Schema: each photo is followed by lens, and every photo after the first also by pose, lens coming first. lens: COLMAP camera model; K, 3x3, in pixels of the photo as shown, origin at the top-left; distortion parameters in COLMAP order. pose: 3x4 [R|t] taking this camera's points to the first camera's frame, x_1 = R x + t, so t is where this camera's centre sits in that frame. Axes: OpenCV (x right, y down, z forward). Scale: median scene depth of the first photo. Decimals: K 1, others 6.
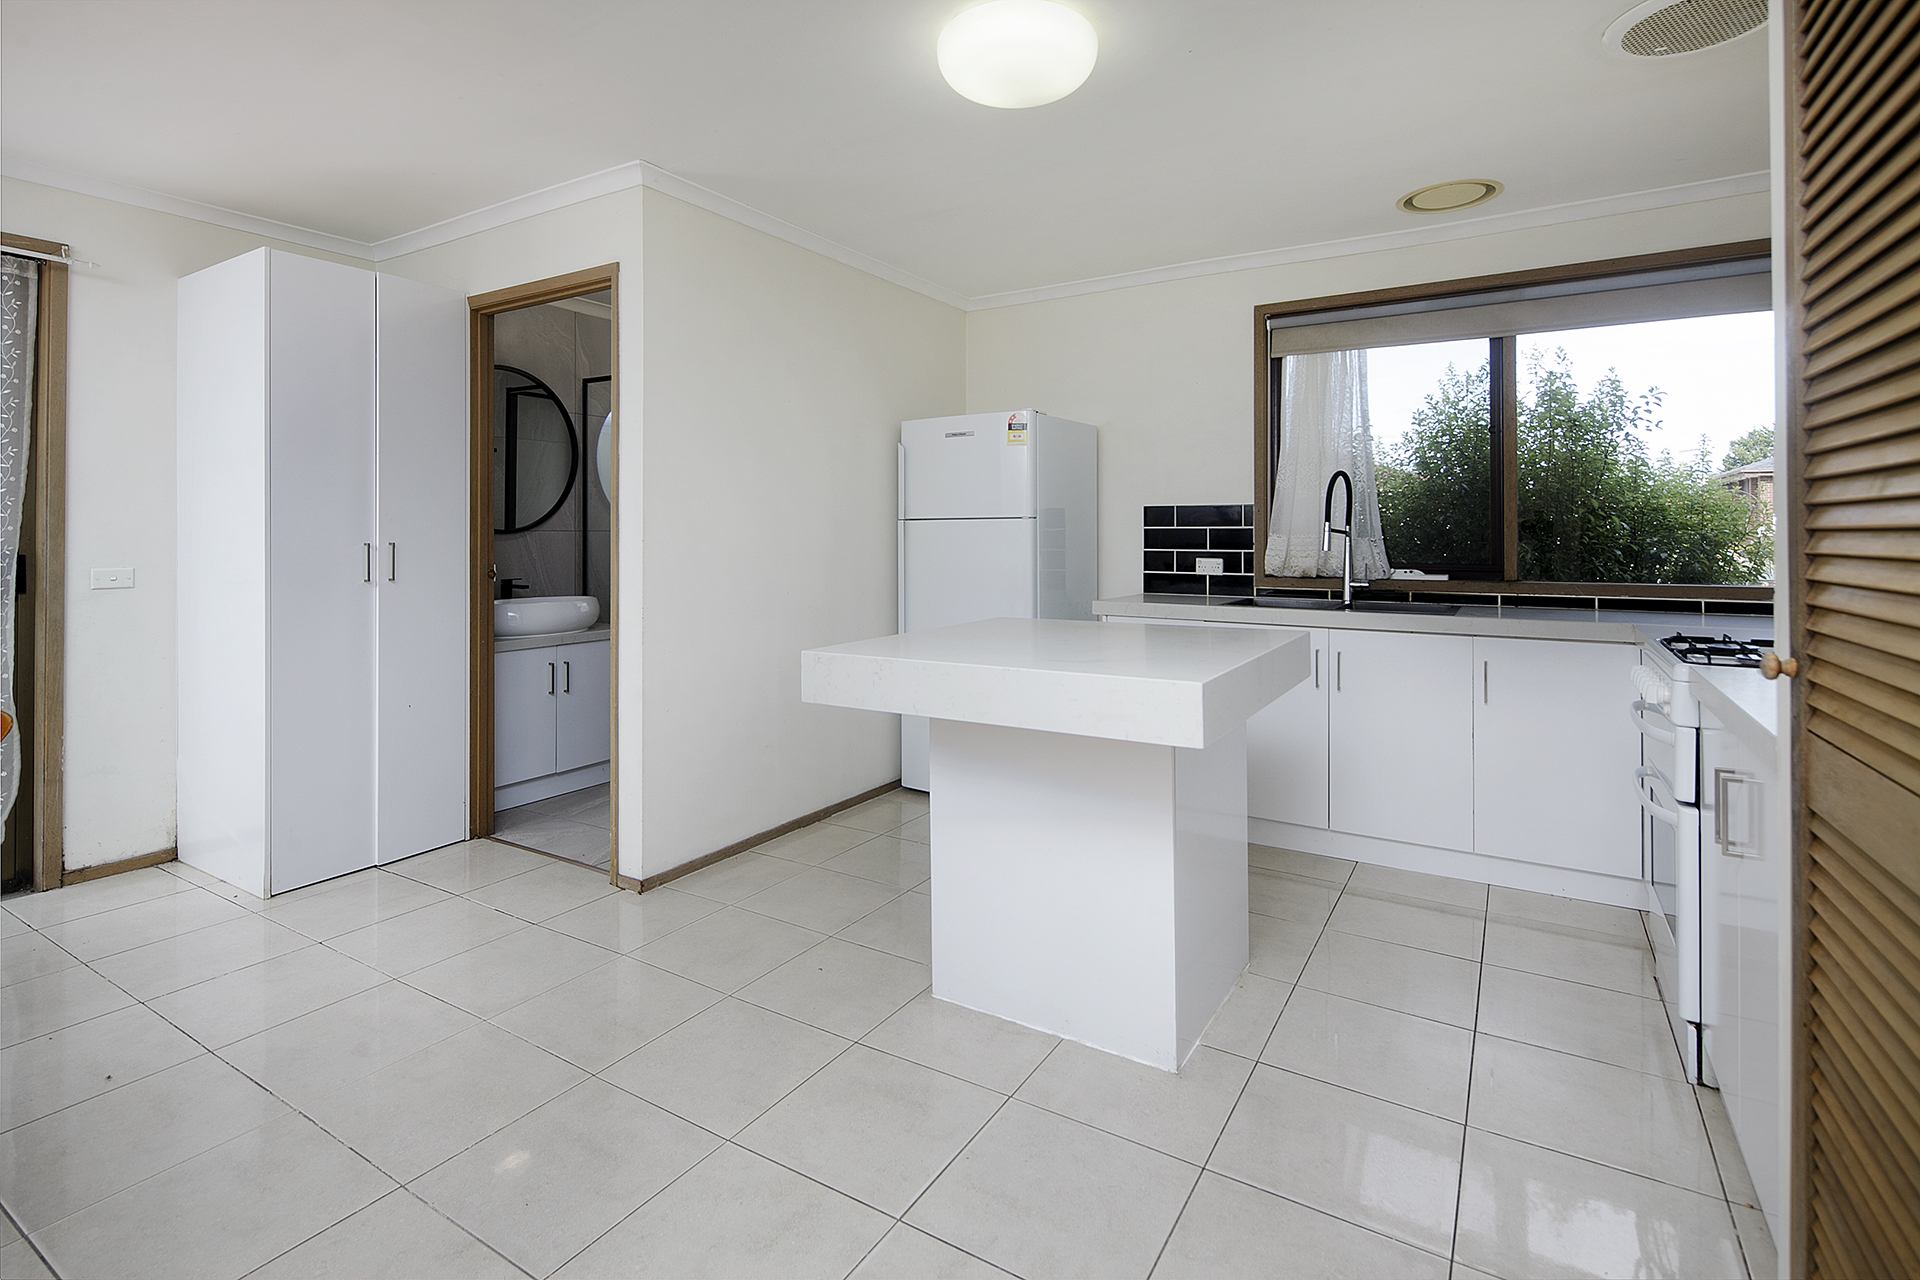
lens RADIAL K [[908.7, 0, 949.6], [0, 908.7, 522.2], [0, 0, 1]] dist [0.000956, -0.000068]
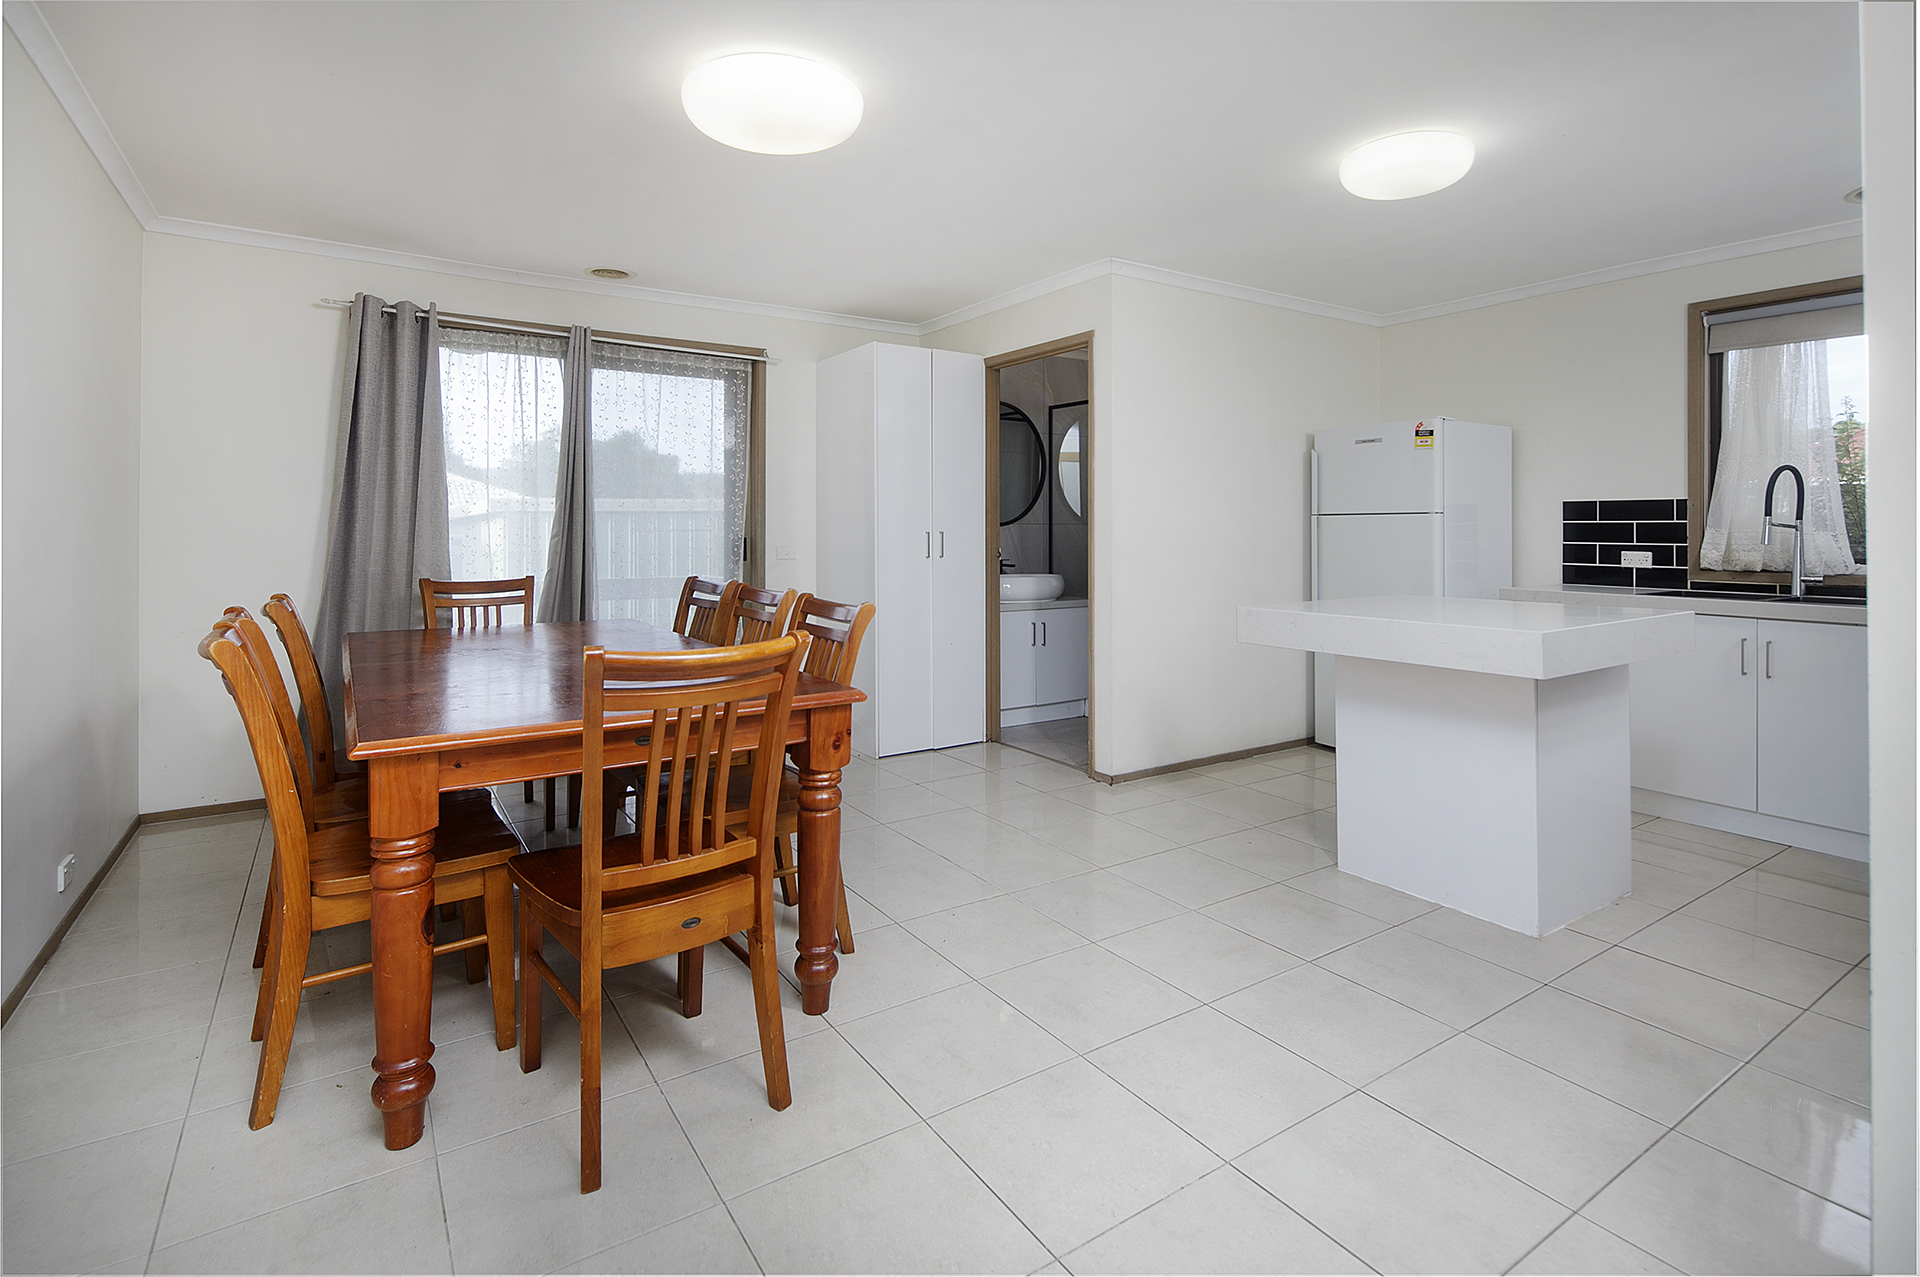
lens RADIAL K [[908.7, 0, 949.6], [0, 908.7, 520.7], [0, 0, 1]] dist [0.000956, -0.000068]
pose [[0.905186, 0.000205, -0.425015, 0.019229], [0.002638, 0.999978, 0.006100, -0.003522], [0.425006, -0.006643, 0.905166, -0.274653]]
